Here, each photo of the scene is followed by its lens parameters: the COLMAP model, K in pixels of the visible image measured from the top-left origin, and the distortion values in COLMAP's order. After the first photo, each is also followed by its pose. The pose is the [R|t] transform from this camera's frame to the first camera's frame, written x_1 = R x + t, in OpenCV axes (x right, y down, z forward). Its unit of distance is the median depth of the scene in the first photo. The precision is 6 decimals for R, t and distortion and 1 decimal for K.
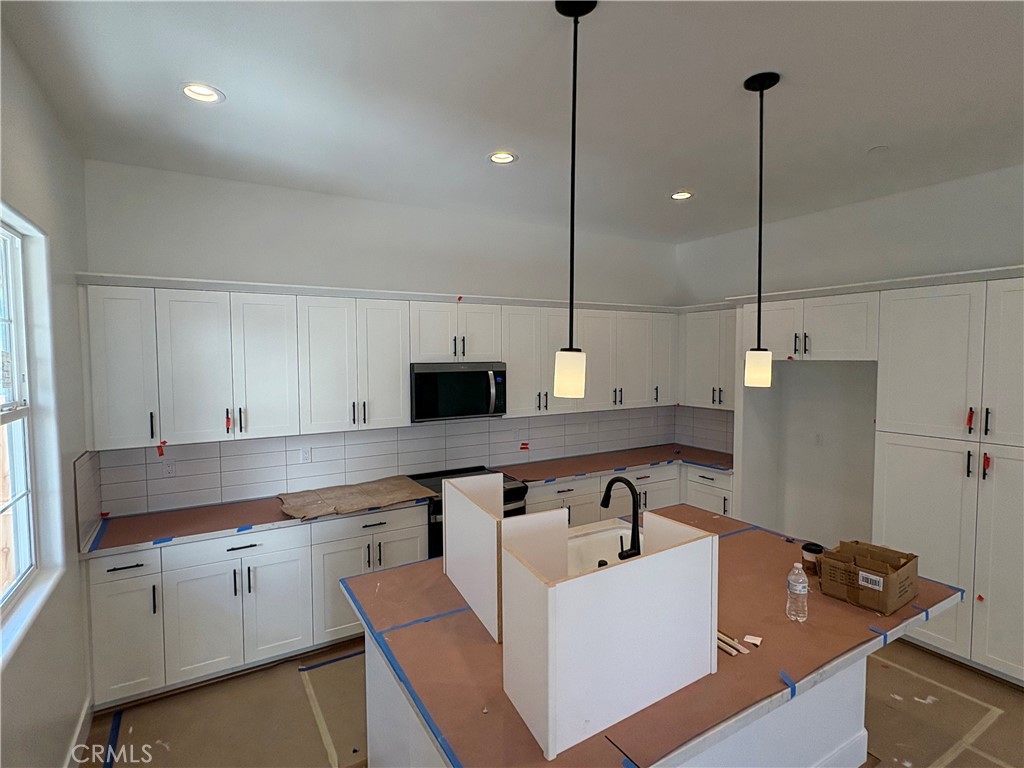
lens RADIAL K [[516.0, 0, 508.7], [0, 516.0, 382.2], [0, 0, 1]] dist [0.002514, 0.000380]
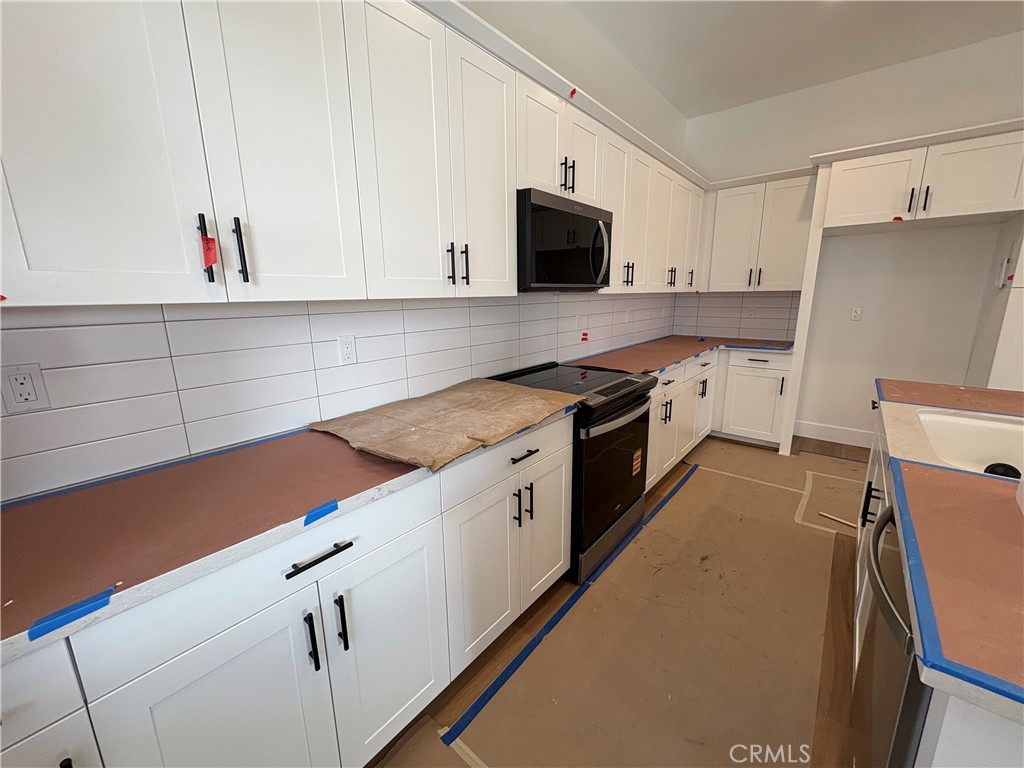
lens RADIAL K [[406.4, 0, 516.3], [0, 406.4, 382.4], [0, 0, 1]] dist [0.001746, 0.000047]
pose [[0.939161, -0.078546, 0.334375, -0.372204], [0.023936, 0.986101, 0.164411, 0.109055], [-0.342641, -0.146405, 0.927988, 0.536380]]
